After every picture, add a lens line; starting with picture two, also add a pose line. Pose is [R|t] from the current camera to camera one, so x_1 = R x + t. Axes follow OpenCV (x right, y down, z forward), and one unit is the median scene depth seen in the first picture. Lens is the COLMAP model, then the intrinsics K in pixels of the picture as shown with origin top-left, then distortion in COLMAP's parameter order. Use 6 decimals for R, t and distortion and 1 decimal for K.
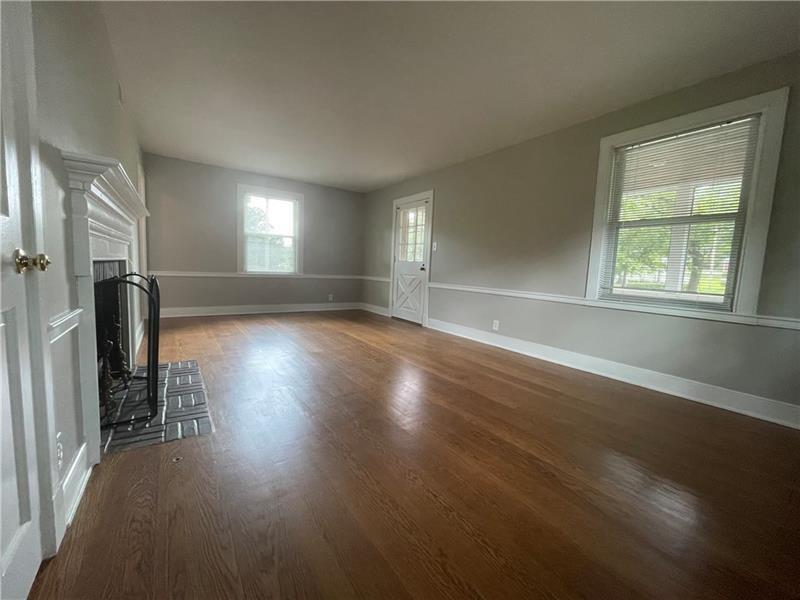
lens RADIAL K [[323.3, 0, 389.9], [0, 323.3, 297.8], [0, 0, 1]] dist [0.000060, 0.000471]
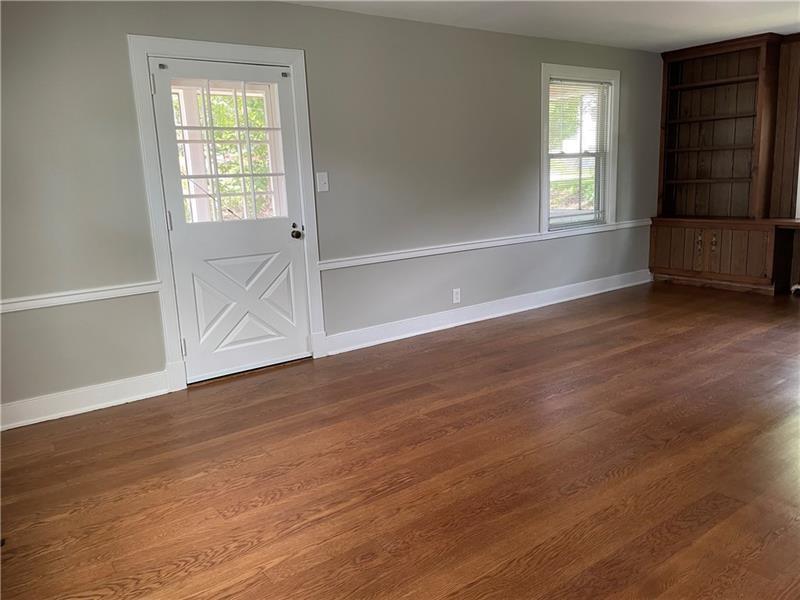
lens RADIAL K [[597.3, 0, 400.0], [0, 597.3, 300.0], [0, 0, 1]] dist [0.035851, -0.001143]
pose [[-0.029304, -0.230686, 0.972587, -0.738429], [0.144769, 0.961766, 0.232482, -0.179057], [-0.989031, 0.147613, 0.005213, 0.912456]]
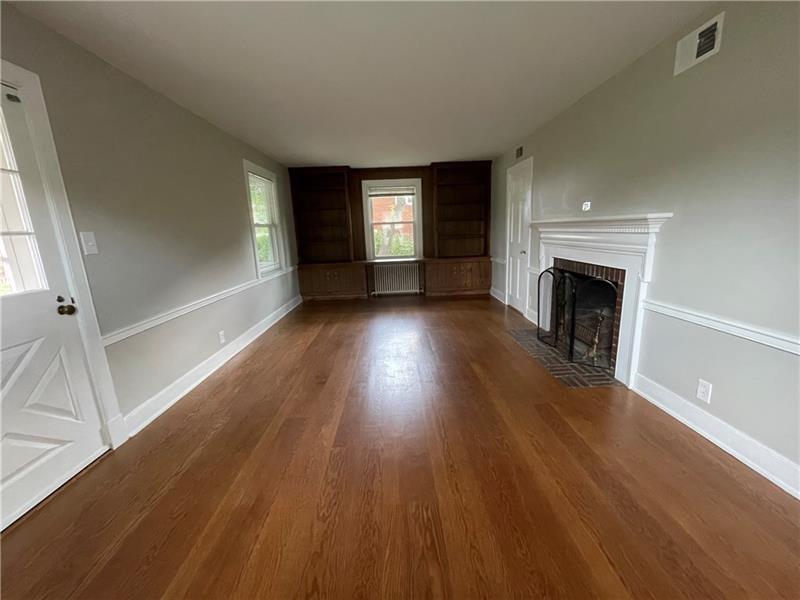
lens RADIAL K [[323.3, 0, 389.9], [0, 323.3, 297.8], [0, 0, 1]] dist [0.000060, 0.000471]
pose [[-0.827796, -0.114265, 0.549271, -0.383780], [0.071873, 0.949374, 0.305816, -0.189243], [-0.556407, 0.292631, -0.777675, 1.122819]]
